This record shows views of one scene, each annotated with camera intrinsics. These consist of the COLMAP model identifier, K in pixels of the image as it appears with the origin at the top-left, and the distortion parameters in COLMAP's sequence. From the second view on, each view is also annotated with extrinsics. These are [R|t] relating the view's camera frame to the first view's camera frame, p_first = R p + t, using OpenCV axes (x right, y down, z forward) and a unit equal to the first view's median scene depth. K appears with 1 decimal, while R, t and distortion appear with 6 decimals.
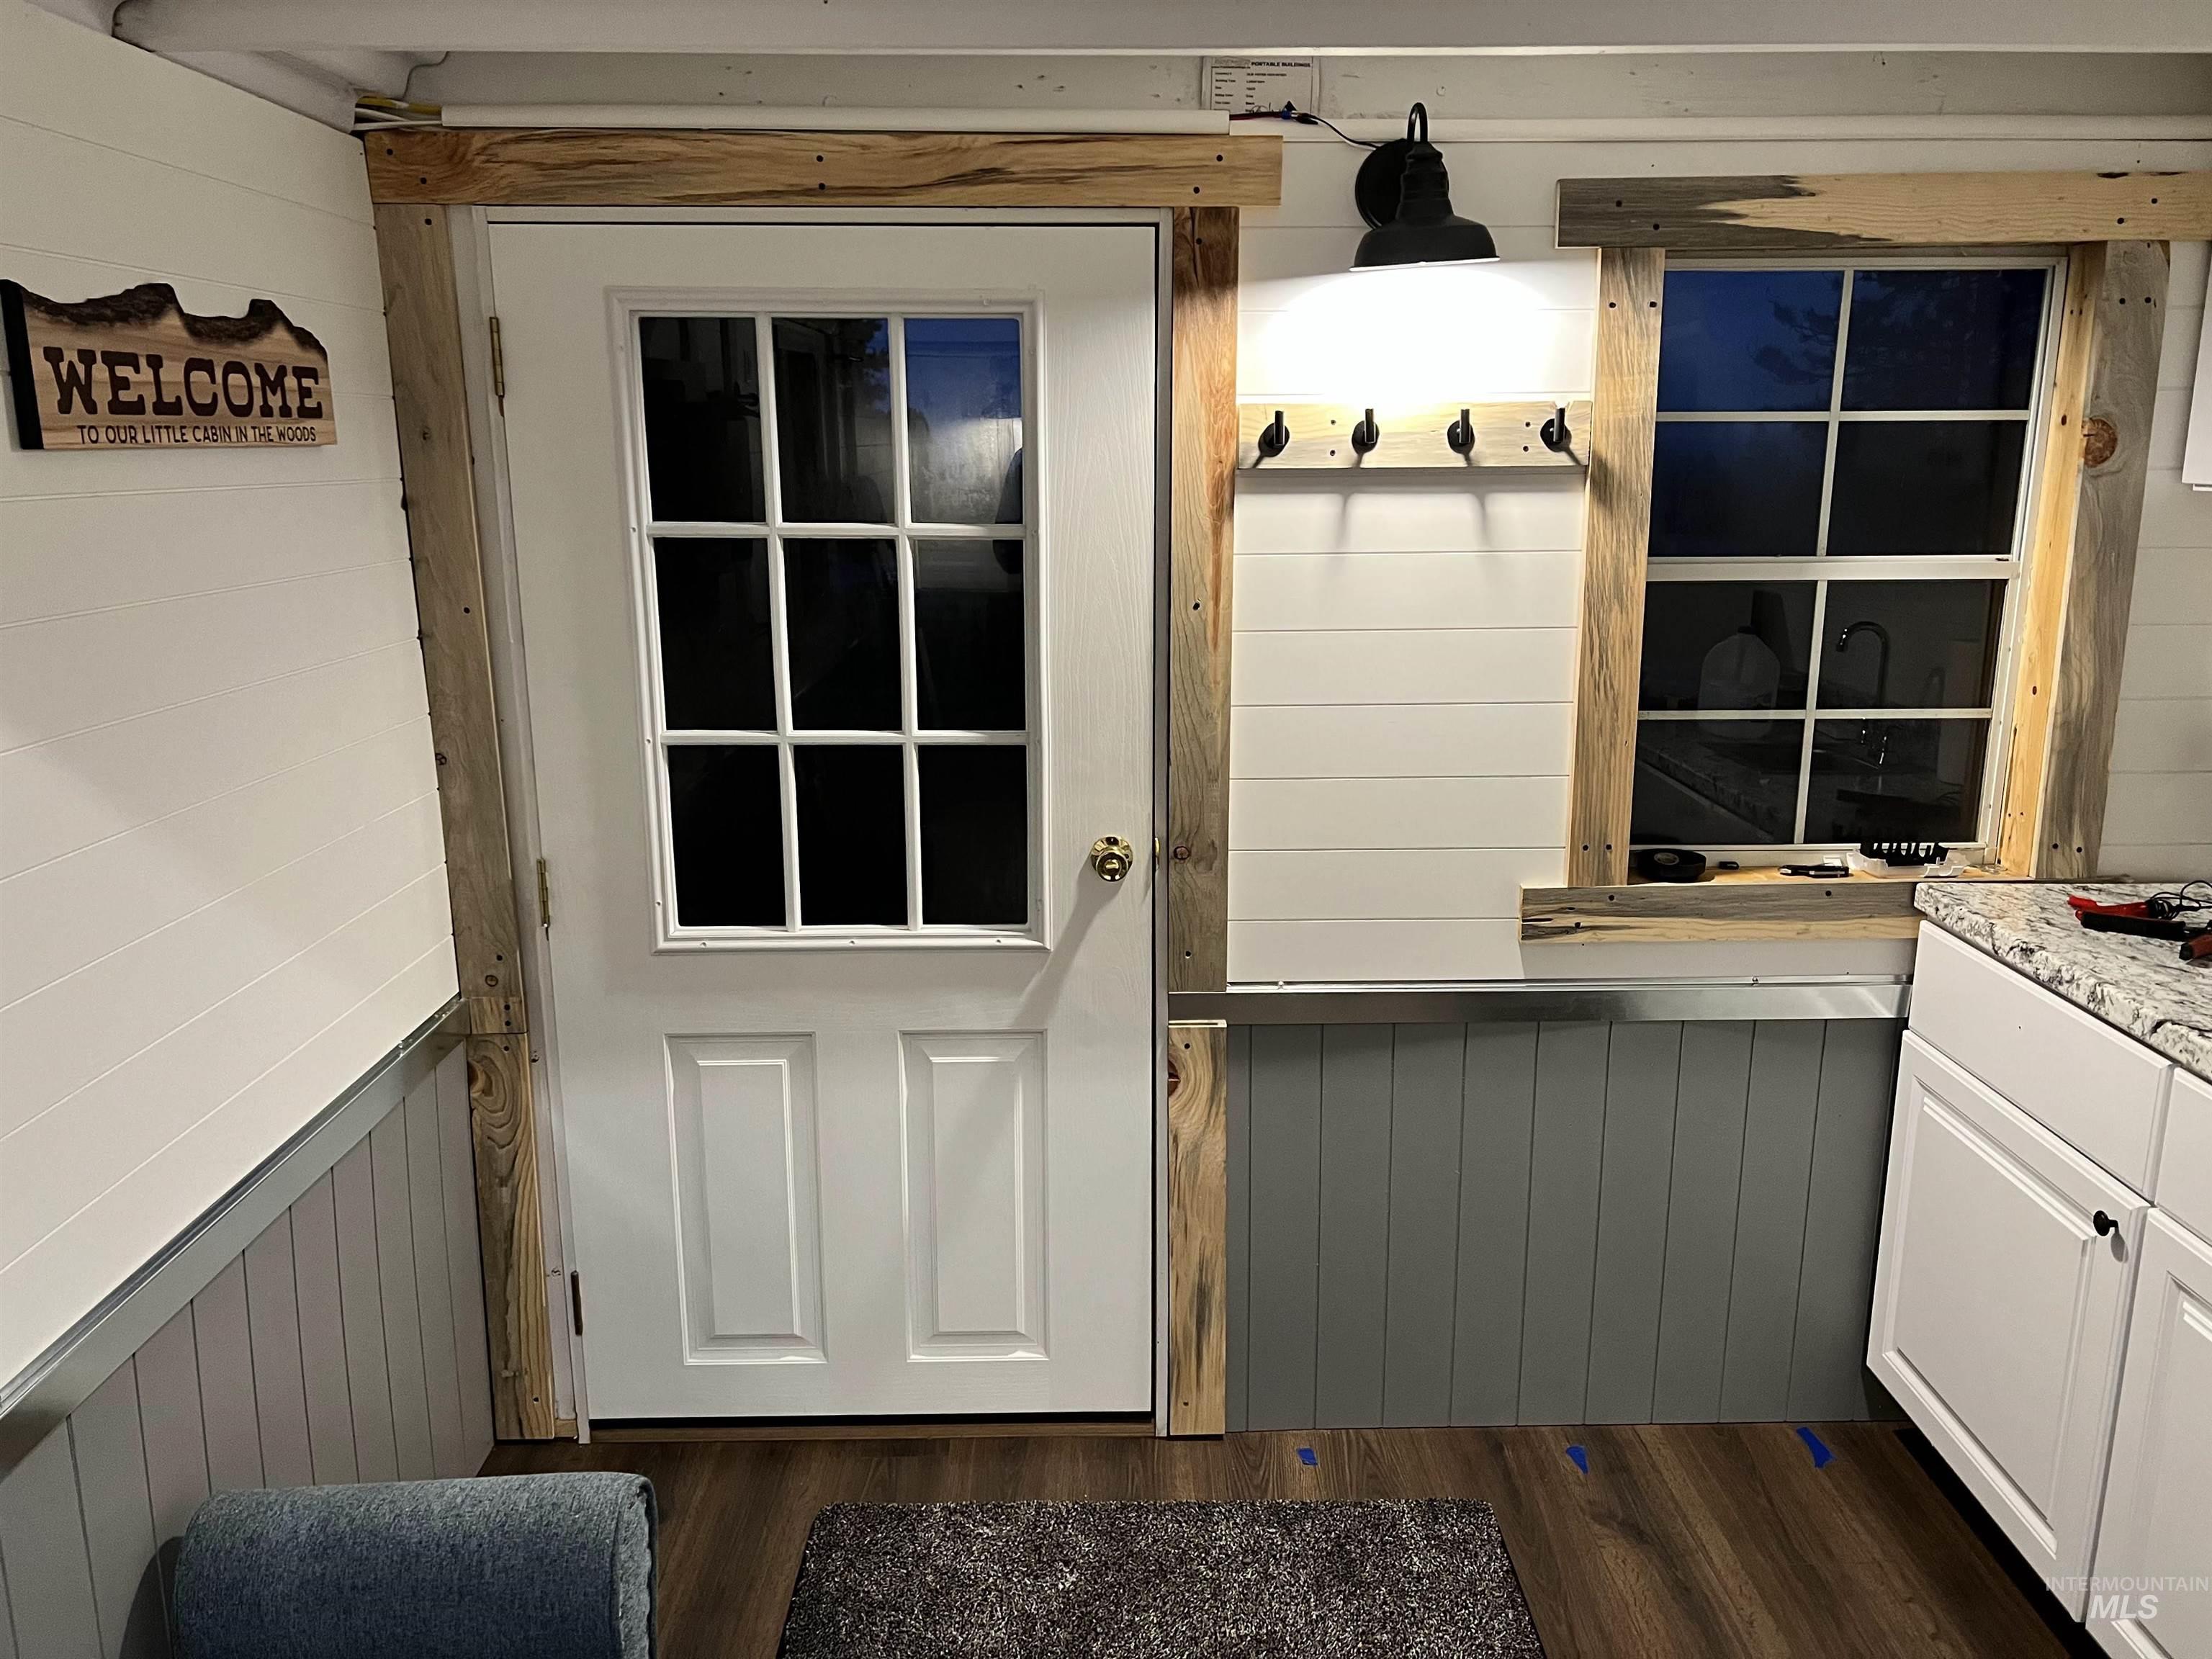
lens RADIAL K [[1692.2, 0, 1132.1], [0, 1692.2, 855.0], [0, 0, 1]] dist [0.106456, -0.174388]
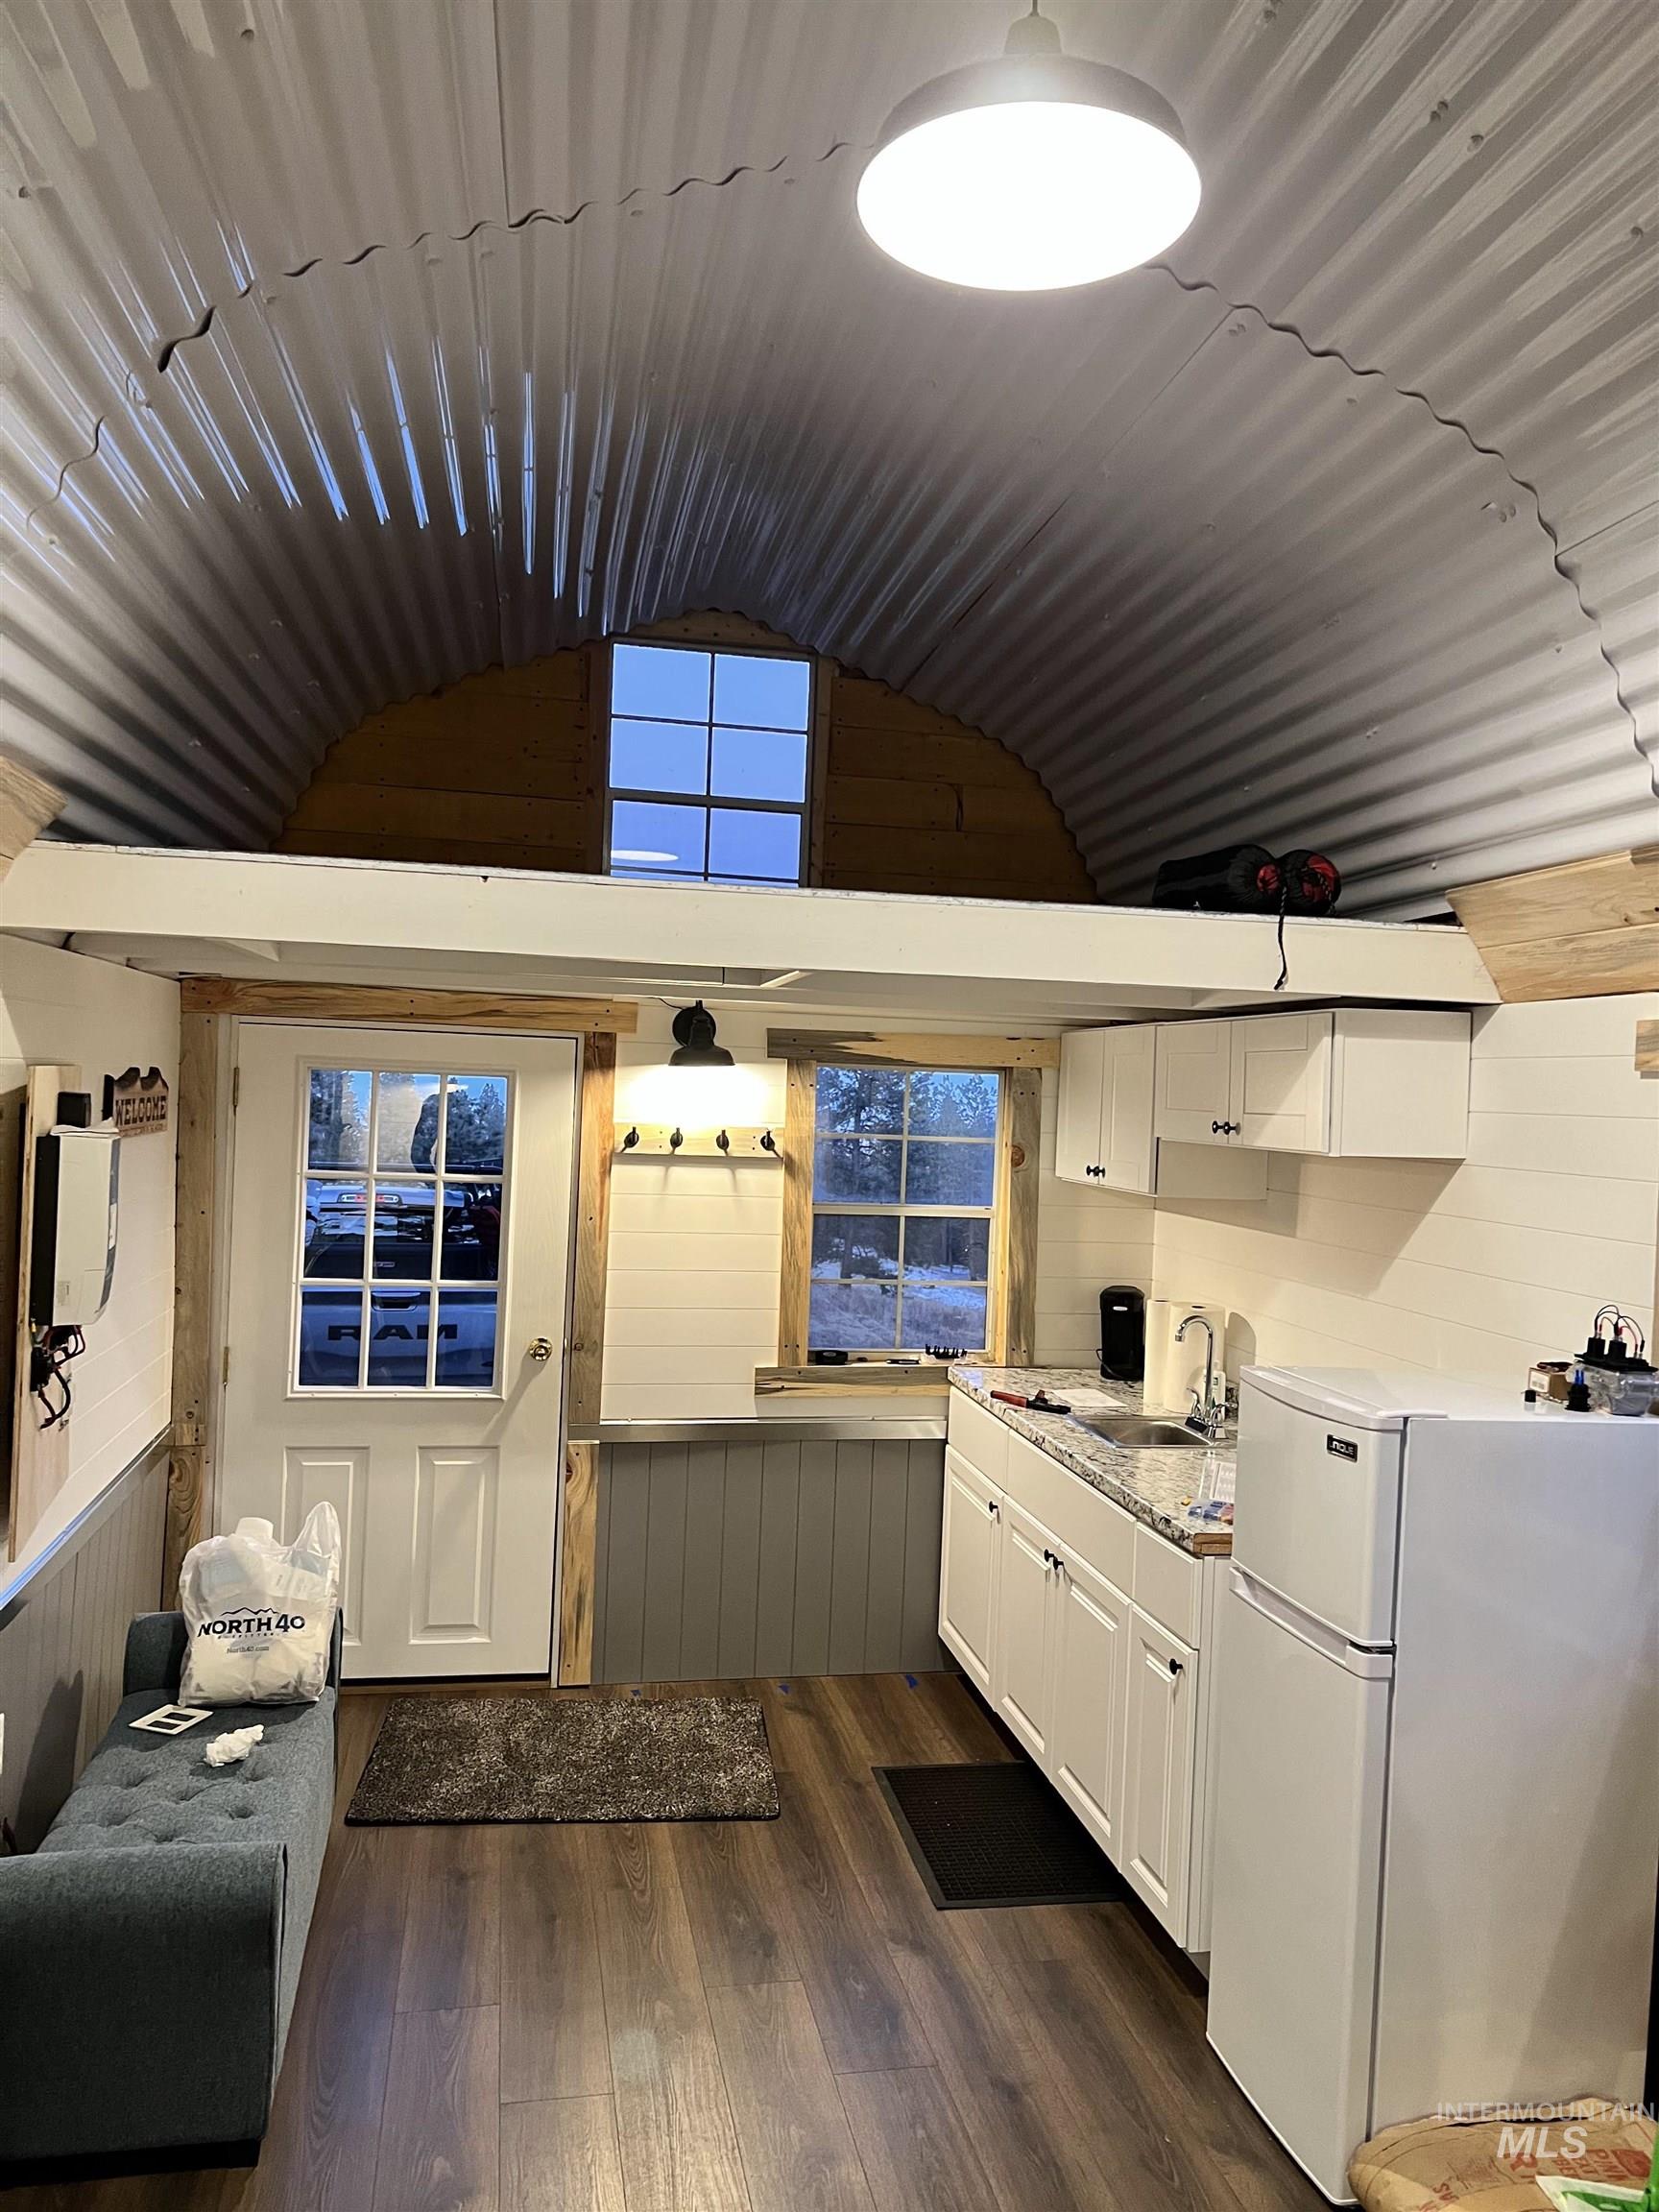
lens RADIAL K [[1629.2, 0, 829.5], [0, 1629.2, 1106.0], [0, 0, 1]] dist [0.105858, -0.272922]
pose [[0.984425, 0.039579, 0.171292, -0.018868], [-0.001713, 0.976442, -0.215773, 0.130818], [-0.175796, 0.212119, 0.961302, -0.877087]]
